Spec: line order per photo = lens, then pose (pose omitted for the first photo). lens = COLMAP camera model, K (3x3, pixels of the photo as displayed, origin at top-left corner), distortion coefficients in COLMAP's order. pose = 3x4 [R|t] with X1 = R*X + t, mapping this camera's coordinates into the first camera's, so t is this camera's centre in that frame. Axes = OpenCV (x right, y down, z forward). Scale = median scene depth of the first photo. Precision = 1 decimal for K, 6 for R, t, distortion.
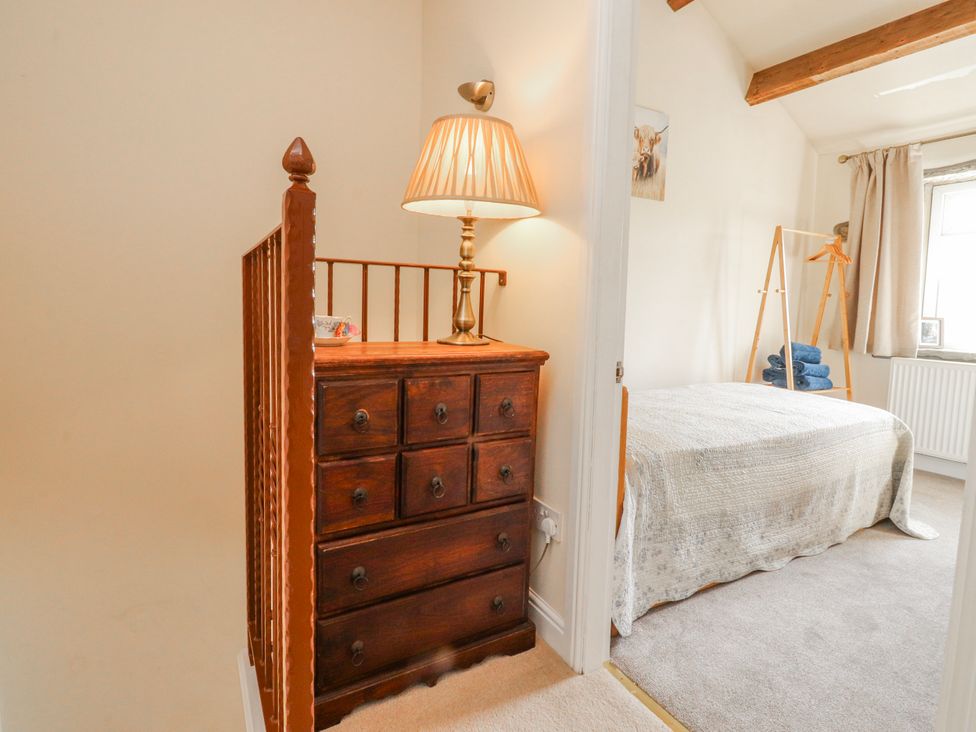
lens RADIAL K [[506.4, 0, 483.9], [0, 506.4, 346.5], [0, 0, 1]] dist [0.002386, -0.014200]
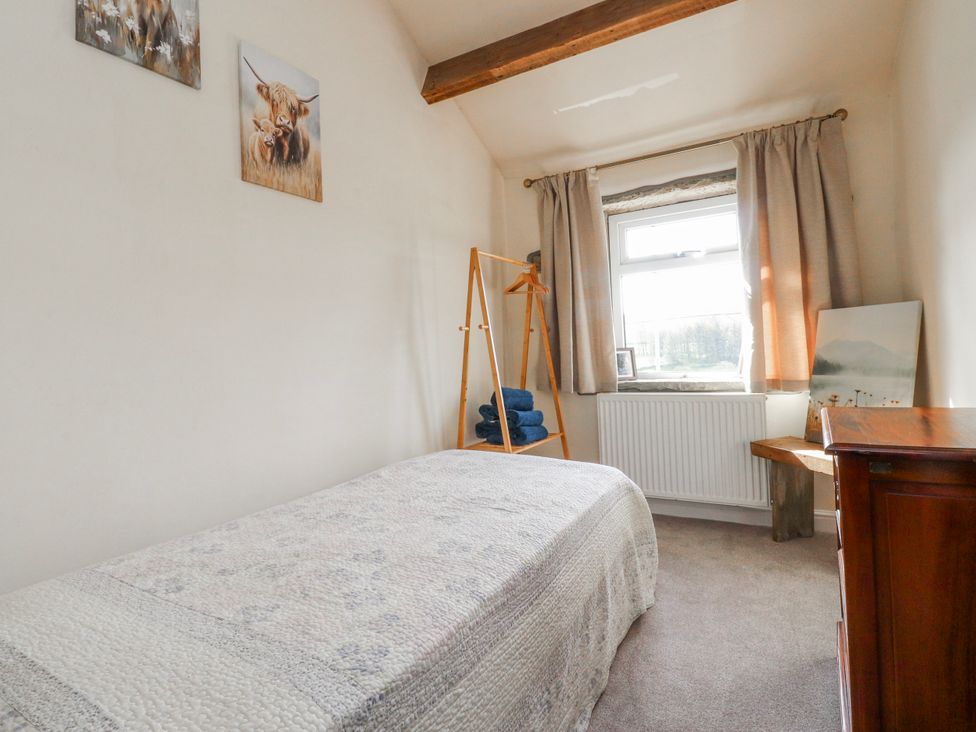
lens RADIAL K [[506.4, 0, 483.9], [0, 506.4, 346.5], [0, 0, 1]] dist [0.002386, -0.014200]
pose [[0.861828, -0.057337, 0.503950, 0.174395], [0.106122, 0.991983, -0.068620, -0.022916], [-0.495975, 0.112619, 0.861003, 0.302722]]
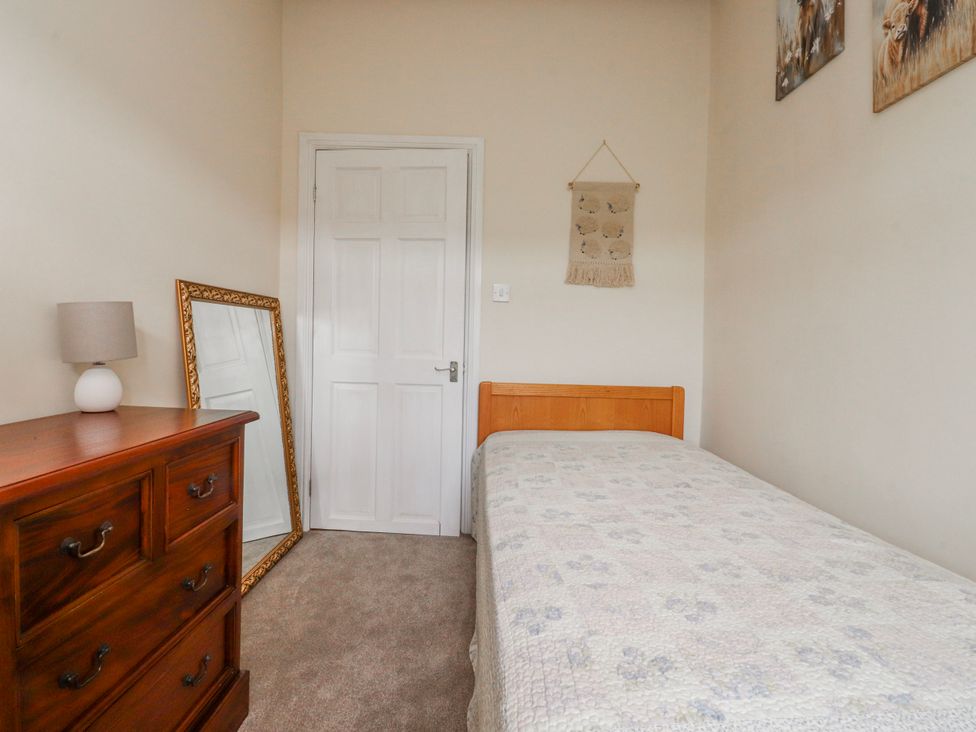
lens RADIAL K [[506.4, 0, 483.9], [0, 506.4, 346.5], [0, 0, 1]] dist [0.002386, -0.014200]
pose [[-0.494618, -0.010507, -0.869047, 0.776674], [-0.105504, 0.993258, 0.048039, -0.049009], [0.862683, 0.115449, -0.492392, 0.821448]]
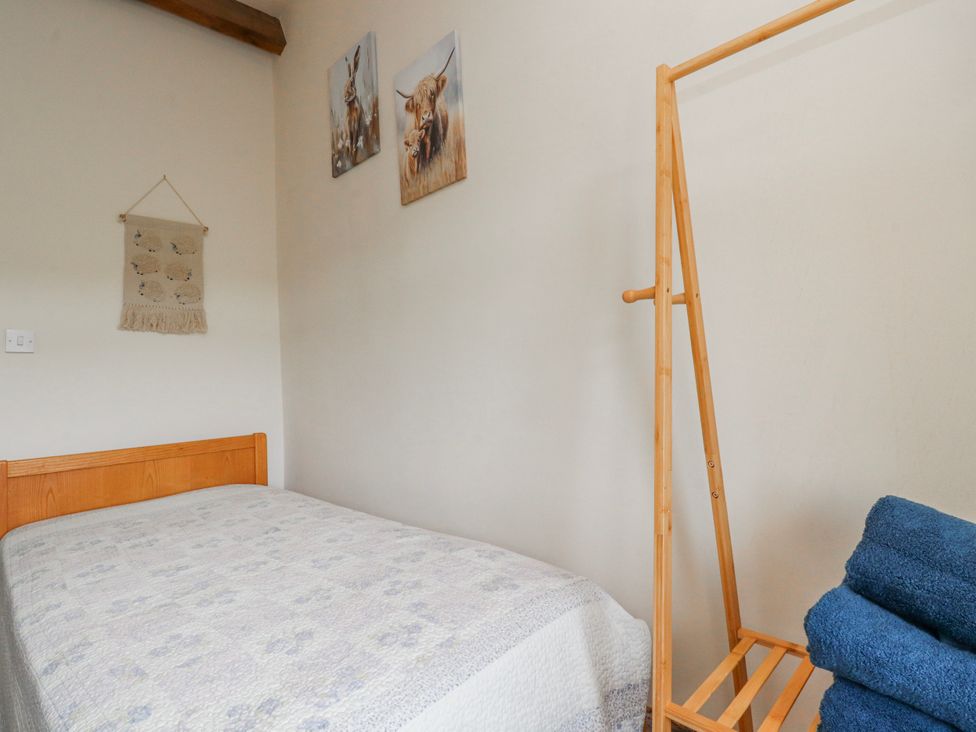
lens RADIAL K [[506.4, 0, 483.9], [0, 506.4, 346.5], [0, 0, 1]] dist [0.002386, -0.014200]
pose [[0.269921, -0.080929, -0.959475, 0.802075], [-0.031922, 0.995162, -0.092920, -0.052722], [0.962353, 0.055709, 0.266032, 0.820109]]
